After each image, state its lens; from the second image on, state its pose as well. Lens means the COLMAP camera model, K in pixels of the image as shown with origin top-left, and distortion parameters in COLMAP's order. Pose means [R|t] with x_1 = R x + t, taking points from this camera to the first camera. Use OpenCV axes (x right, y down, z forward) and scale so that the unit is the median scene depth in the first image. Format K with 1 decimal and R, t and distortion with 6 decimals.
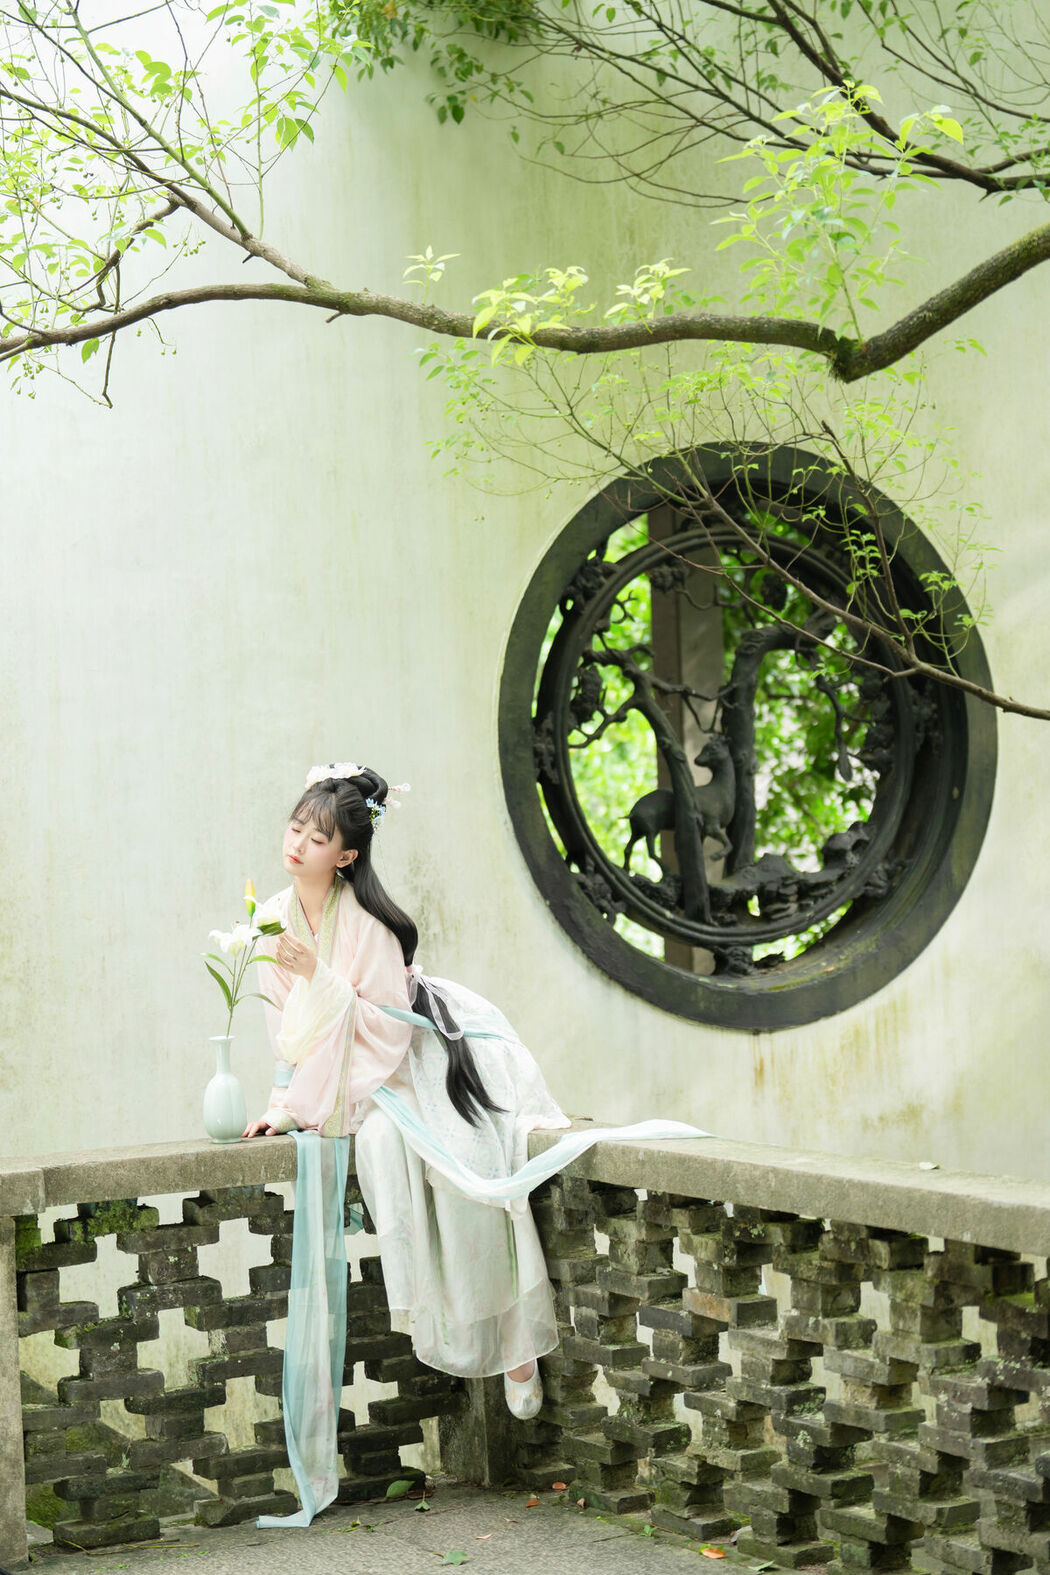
lens RADIAL K [[3153.5, 0, 525.0], [0, 3153.5, 787.5], [0, 0, 1]] dist [-0.005772, -0.236226]
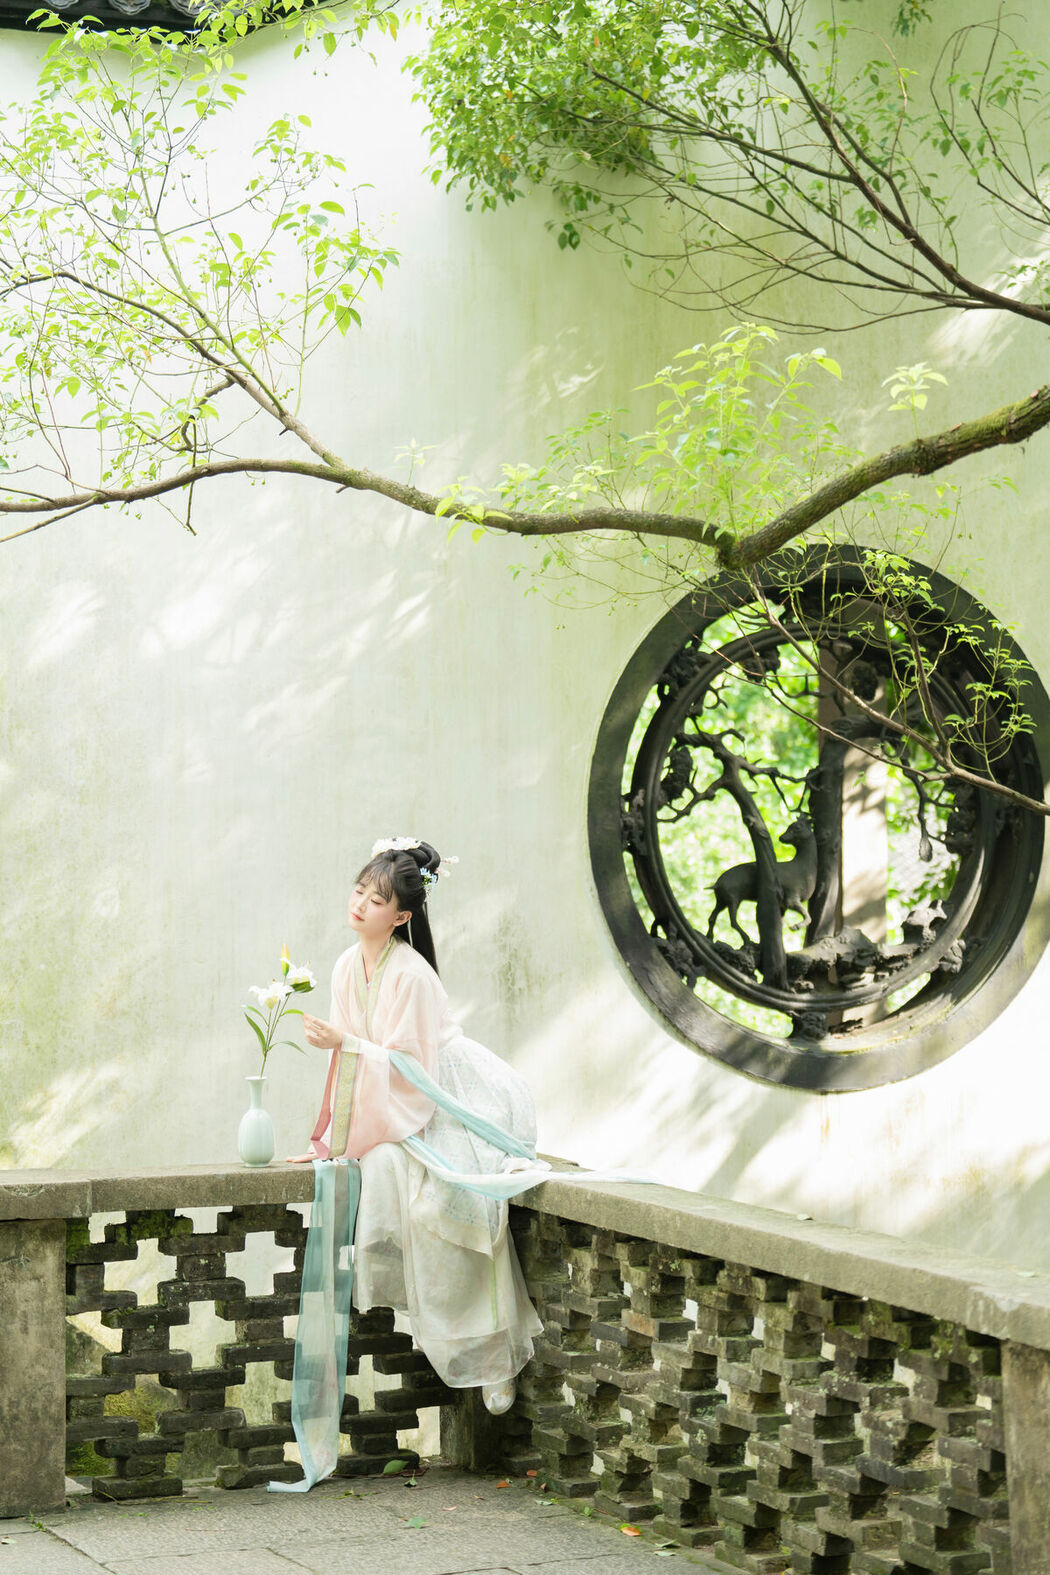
lens RADIAL K [[3368.4, 0, 525.0], [0, 3368.4, 787.5], [0, 0, 1]] dist [0.056172, 0.320024]
pose [[0.994475, 0.041152, -0.096567, 0.081999], [-0.041614, 0.999130, -0.002771, -0.019976], [0.096369, 0.006774, 0.995323, -0.164842]]
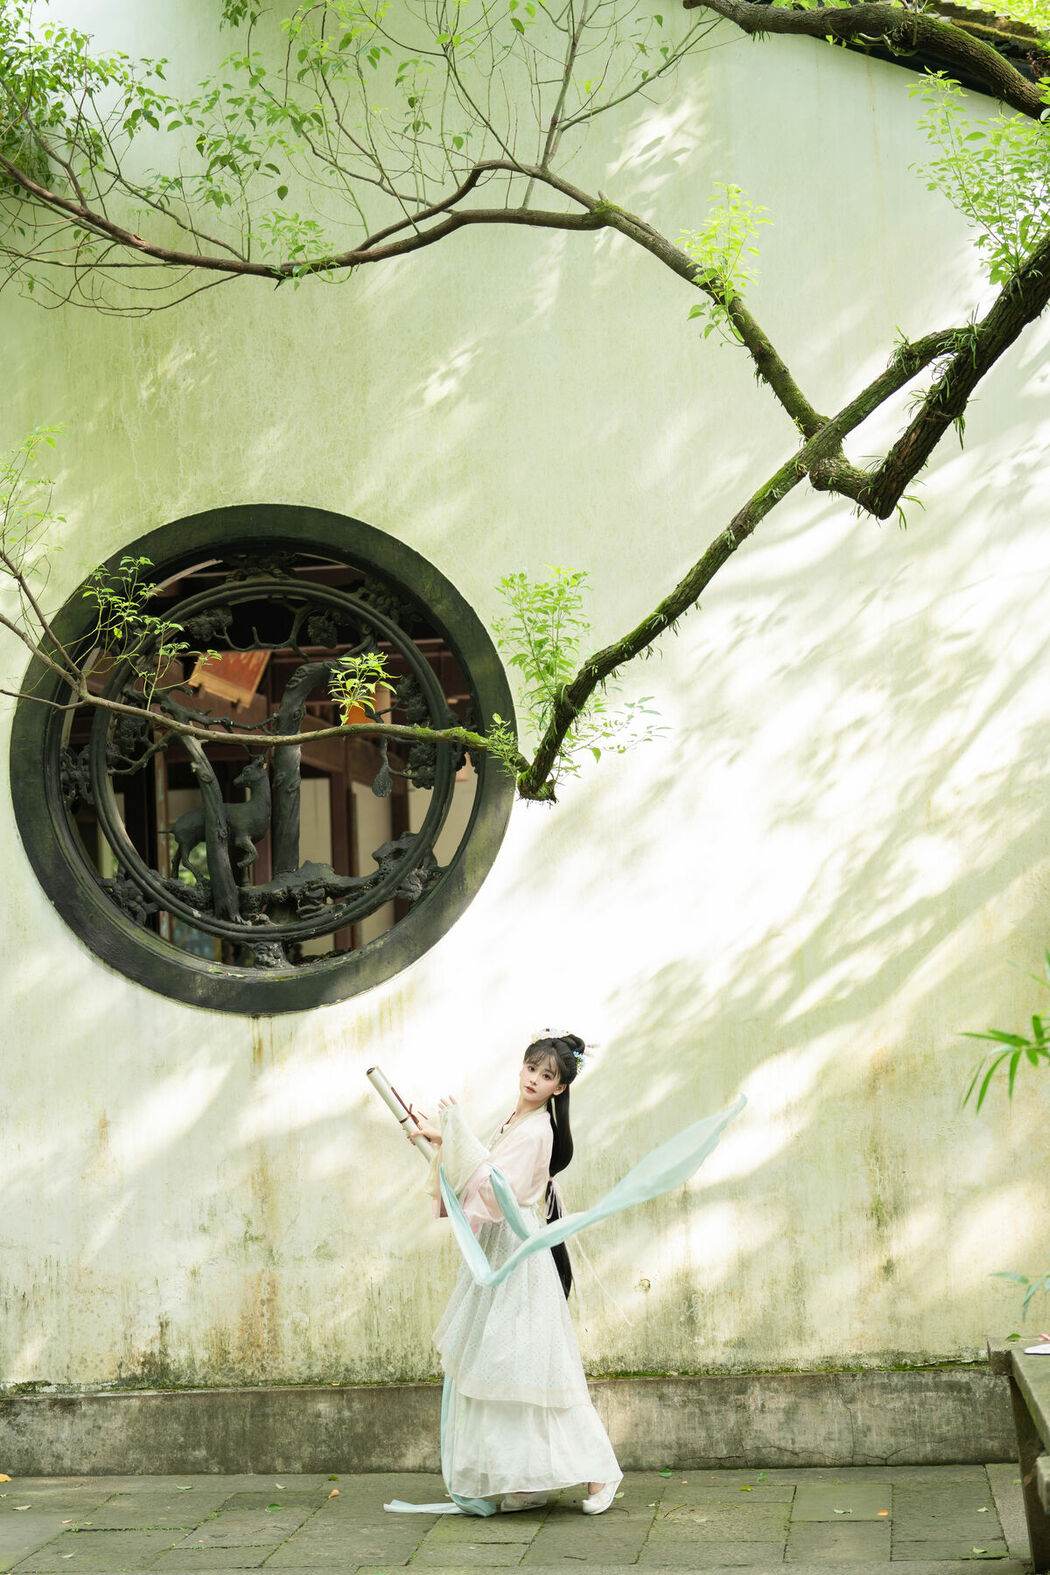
lens RADIAL K [[3153.5, 0, 525.0], [0, 3153.5, 787.5], [0, 0, 1]] dist [-0.005772, -0.236226]
pose [[0.828633, -0.022545, -0.559339, 0.833054], [0.016577, 0.999739, -0.015739, 0.014292], [0.559547, 0.003770, 0.828790, 0.102154]]
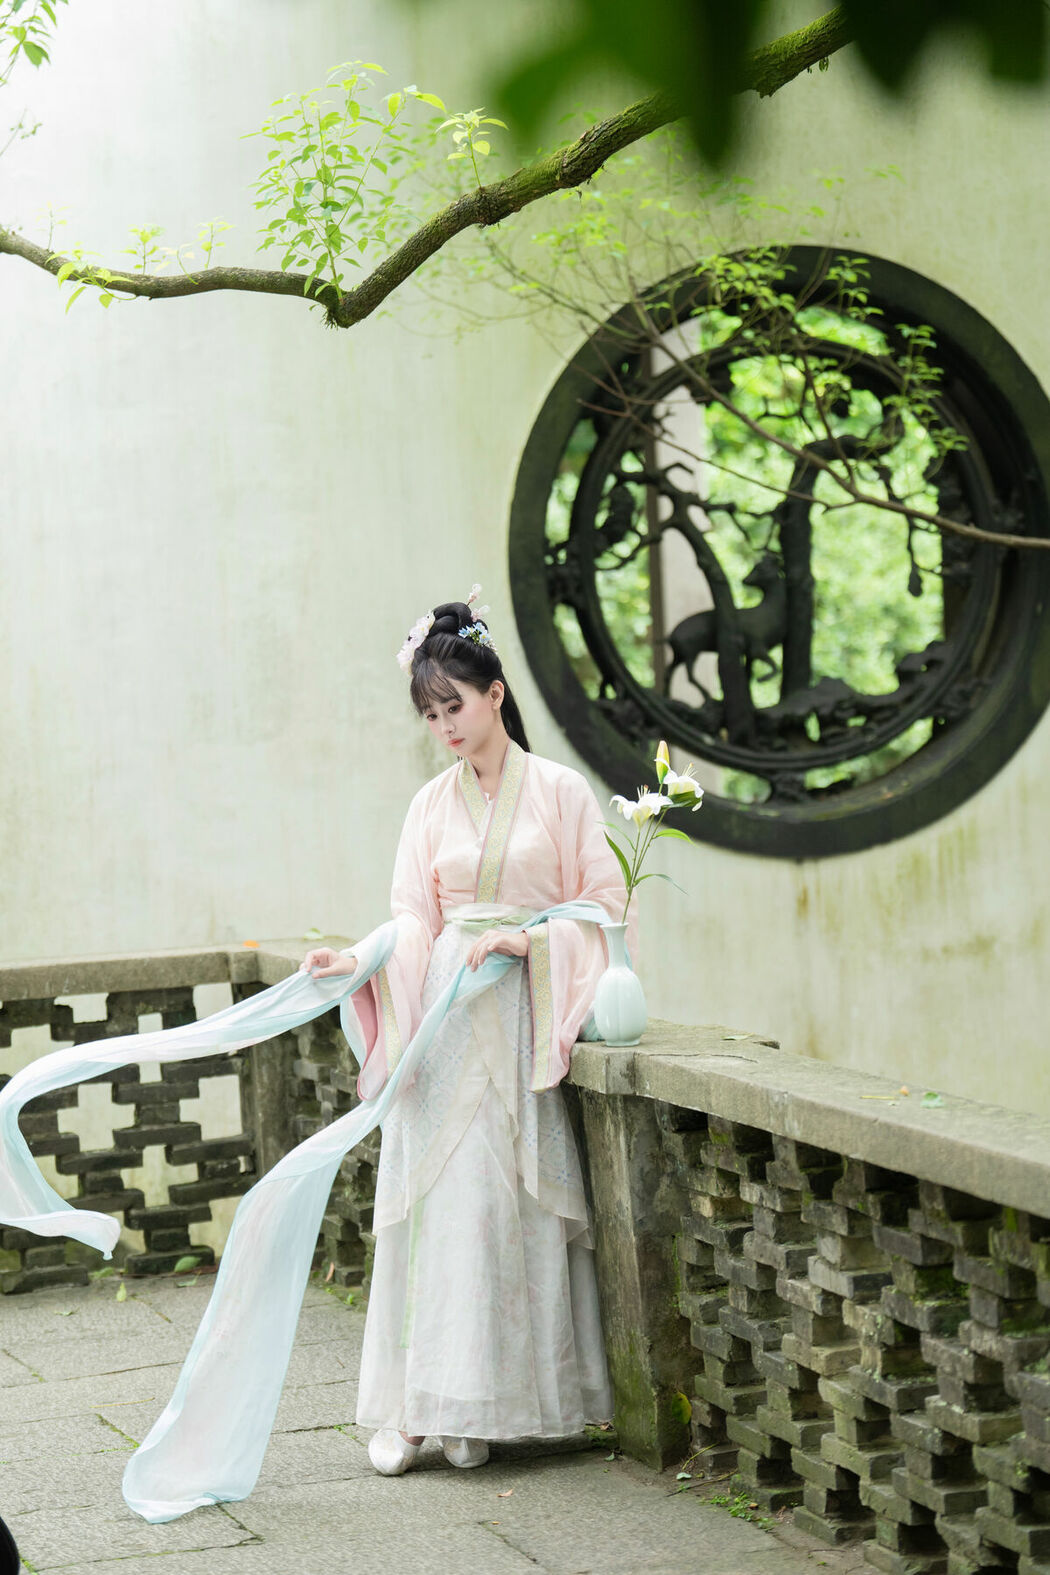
lens RADIAL K [[4406.4, 0, 525.2], [0, 4406.4, 663.1], [0, 0, 1]] dist [0.105682, 12.032057]
pose [[0.978782, -0.009135, -0.204702, 0.279112], [0.015504, 0.999444, 0.029534, -0.025435], [0.204319, -0.032081, 0.978379, -0.353677]]
